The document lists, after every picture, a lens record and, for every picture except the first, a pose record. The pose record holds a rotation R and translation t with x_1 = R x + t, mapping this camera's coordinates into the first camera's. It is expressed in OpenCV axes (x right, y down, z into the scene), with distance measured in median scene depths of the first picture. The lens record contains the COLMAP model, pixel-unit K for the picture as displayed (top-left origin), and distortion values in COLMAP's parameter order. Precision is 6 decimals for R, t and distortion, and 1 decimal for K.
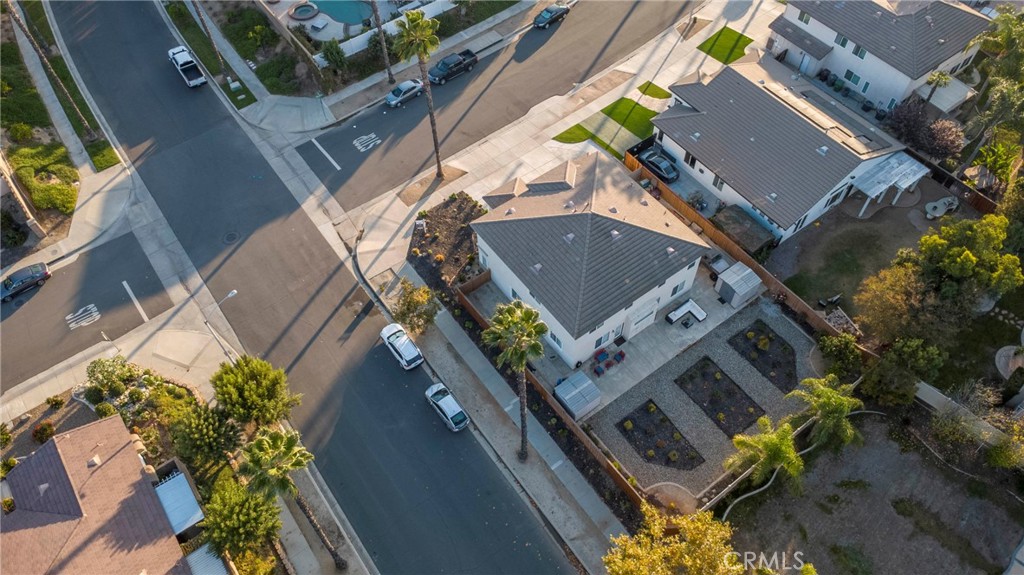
lens RADIAL K [[721.4, 0, 504.2], [0, 721.4, 295.6], [0, 0, 1]] dist [0.004862, -0.013973]
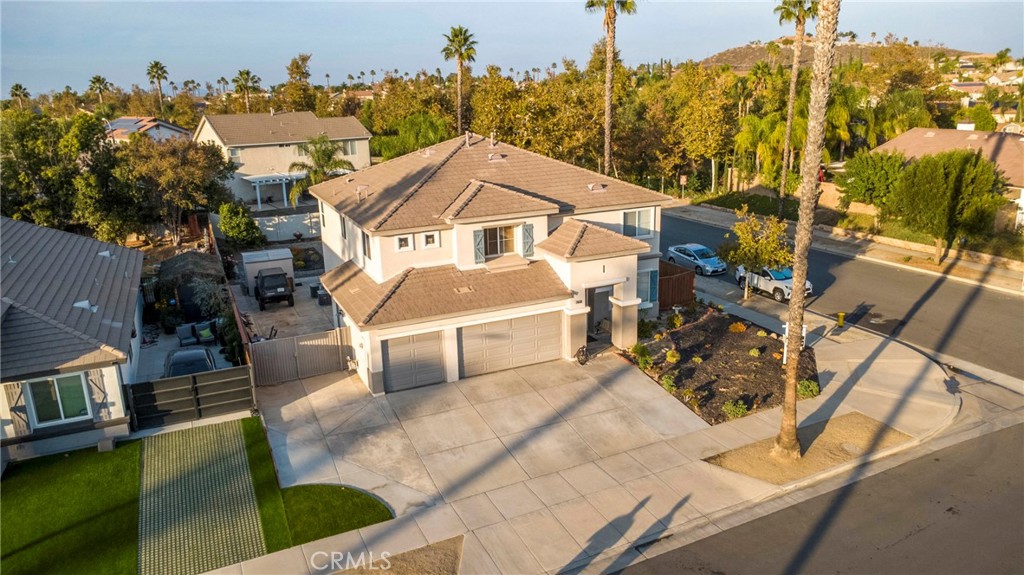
lens RADIAL K [[721.4, 0, 510.1], [0, 721.4, 288.6], [0, 0, 1]] dist [0.004862, -0.013973]
pose [[-0.978491, -0.011110, 0.205990, -0.039469], [0.192326, 0.311998, 0.930413, -0.604622], [-0.074605, 0.950018, -0.303151, 1.223330]]
